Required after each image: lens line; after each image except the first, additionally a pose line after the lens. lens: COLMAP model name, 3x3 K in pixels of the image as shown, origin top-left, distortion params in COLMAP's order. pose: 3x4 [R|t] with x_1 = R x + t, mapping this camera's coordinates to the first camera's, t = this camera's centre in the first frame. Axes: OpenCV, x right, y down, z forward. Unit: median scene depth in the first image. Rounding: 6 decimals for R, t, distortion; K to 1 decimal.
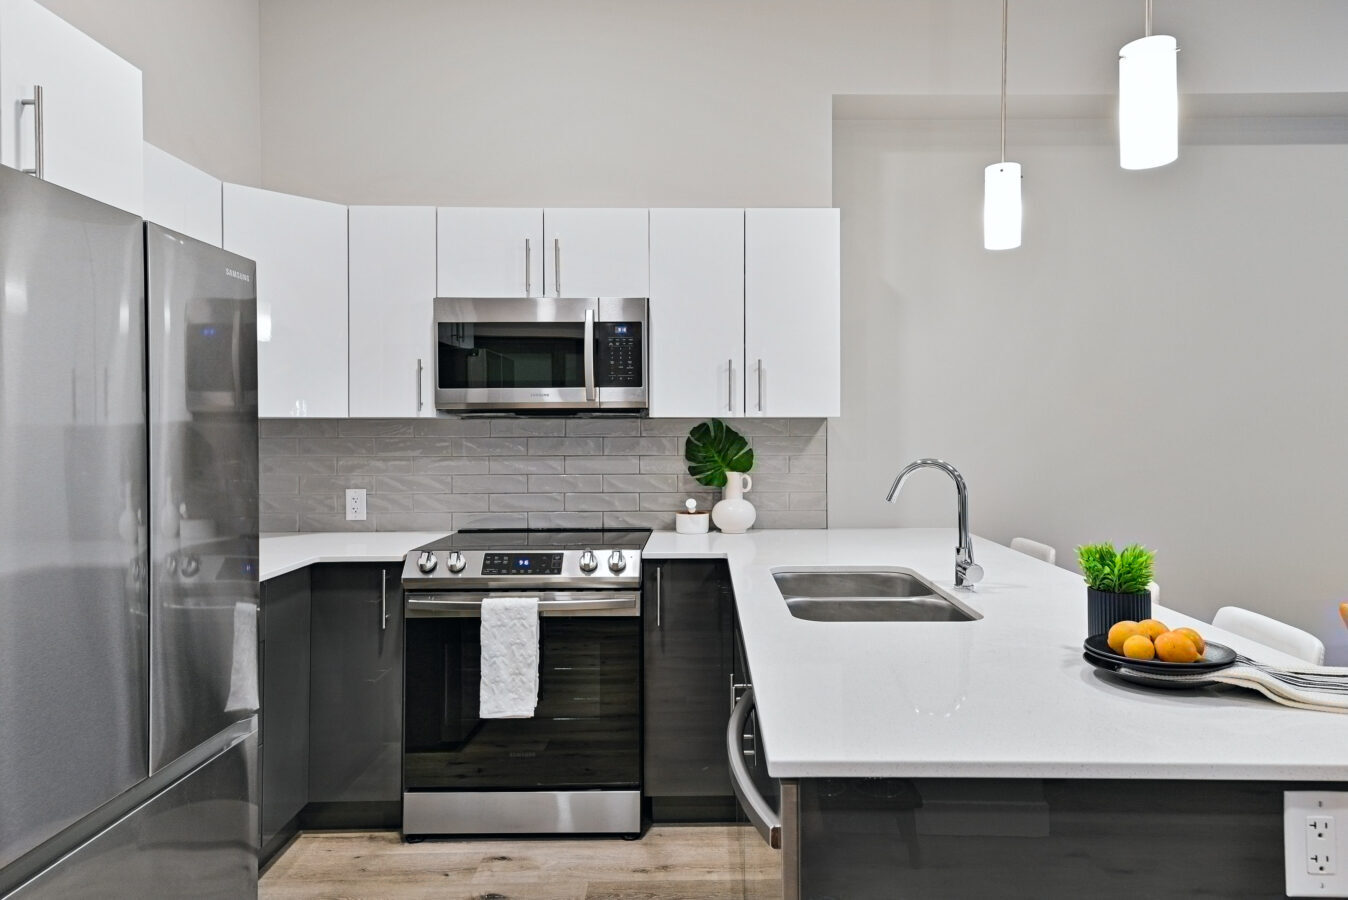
lens RADIAL K [[866.6, 0, 696.0], [0, 866.6, 426.7], [0, 0, 1]] dist [0.038367, 0.001741]
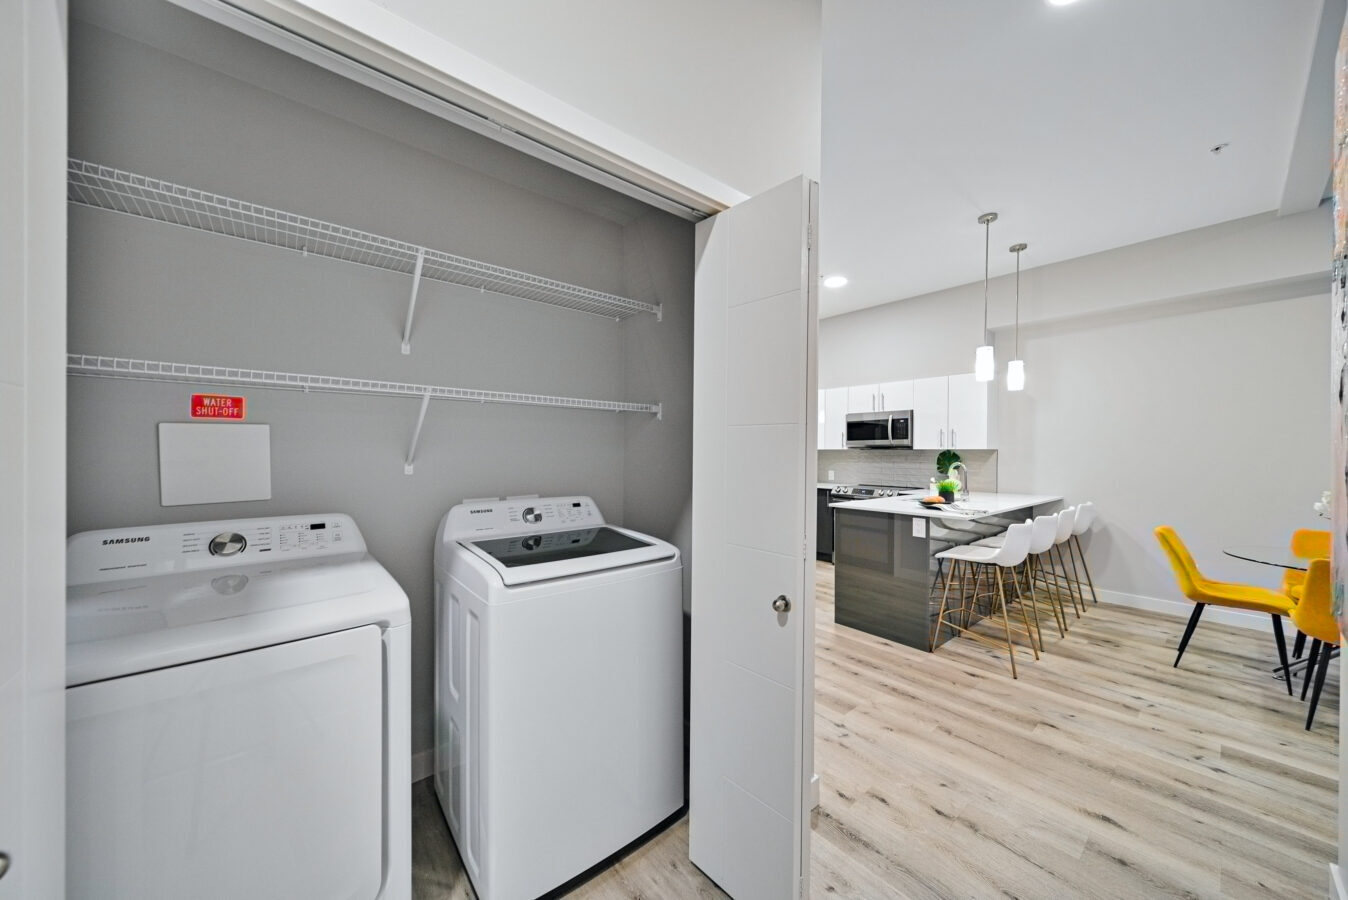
lens RADIAL K [[483.3, 0, 657.7], [0, 483.3, 438.1], [0, 0, 1]] dist [0.003653, 0.000210]
pose [[0.630951, -0.010112, -0.775756, 0.760201], [-0.008176, 0.999773, -0.019682, -0.010859], [0.775779, 0.018761, 0.630725, -0.828415]]
